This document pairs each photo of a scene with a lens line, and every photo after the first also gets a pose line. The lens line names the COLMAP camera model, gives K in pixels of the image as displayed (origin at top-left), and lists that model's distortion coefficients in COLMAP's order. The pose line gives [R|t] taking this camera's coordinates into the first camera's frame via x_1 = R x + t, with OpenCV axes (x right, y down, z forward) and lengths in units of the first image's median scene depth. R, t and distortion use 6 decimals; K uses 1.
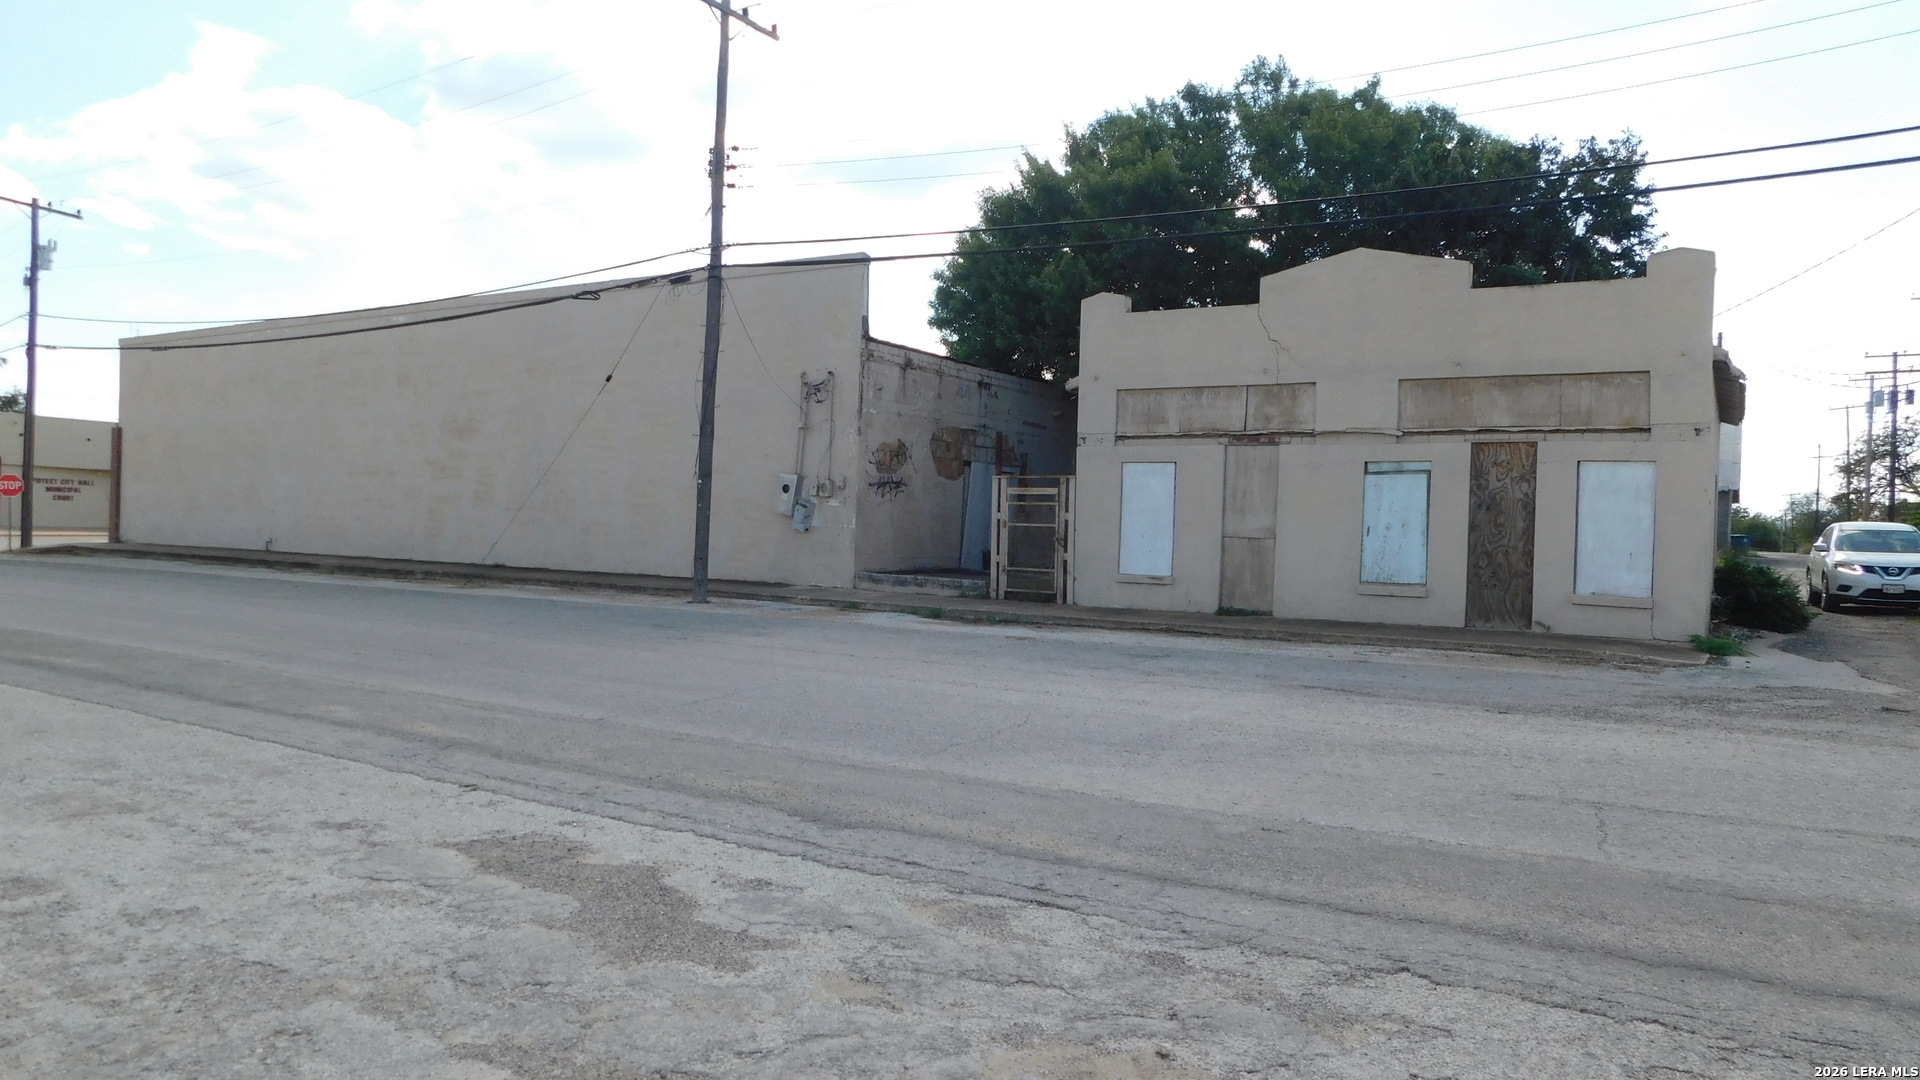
lens RADIAL K [[1272.3, 0, 959.2], [0, 1272.3, 543.9], [0, 0, 1]] dist [-0.054383, 0.029940]
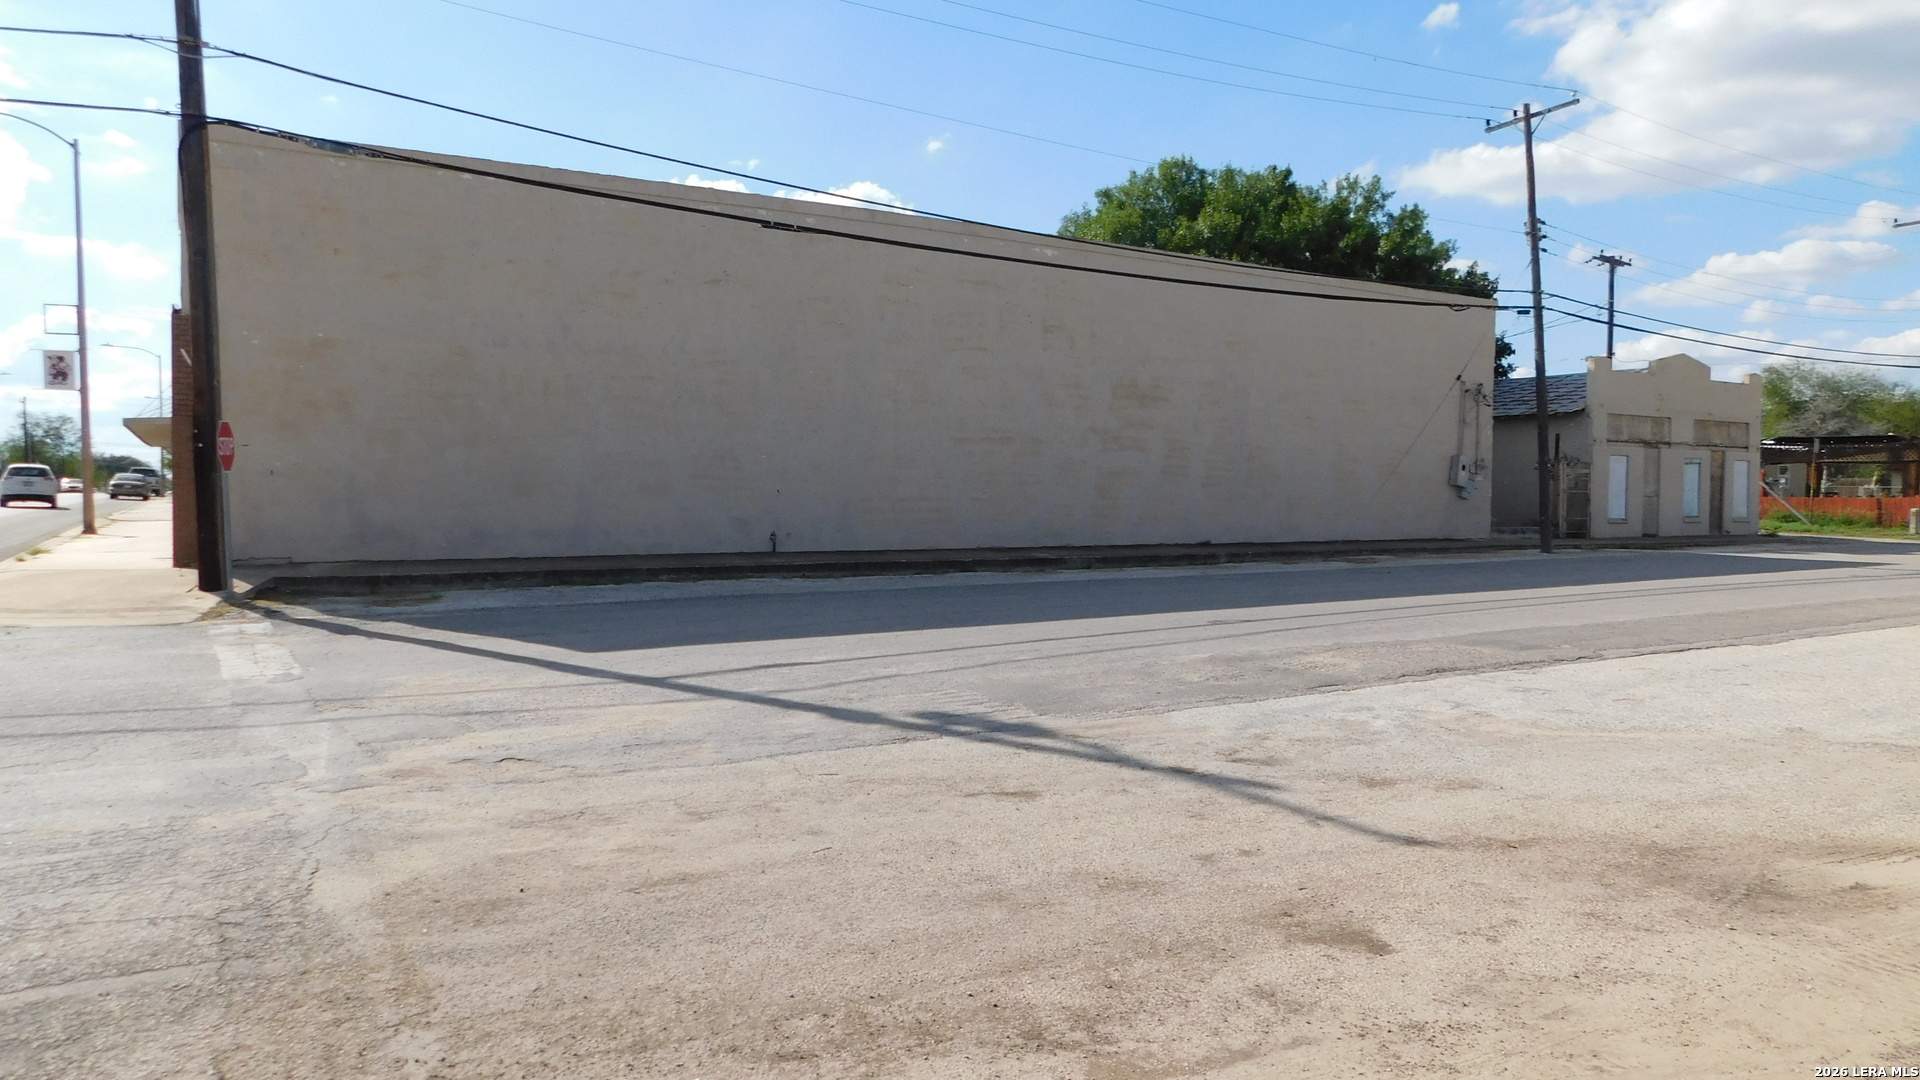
lens RADIAL K [[1272.3, 0, 943.6], [0, 1272.3, 541.8], [0, 0, 1]] dist [-0.054383, 0.029940]
pose [[0.450305, -0.058653, 0.890946, -1.904867], [0.017912, 0.998233, 0.056663, -0.061333], [-0.892695, -0.009557, 0.450560, 1.072218]]
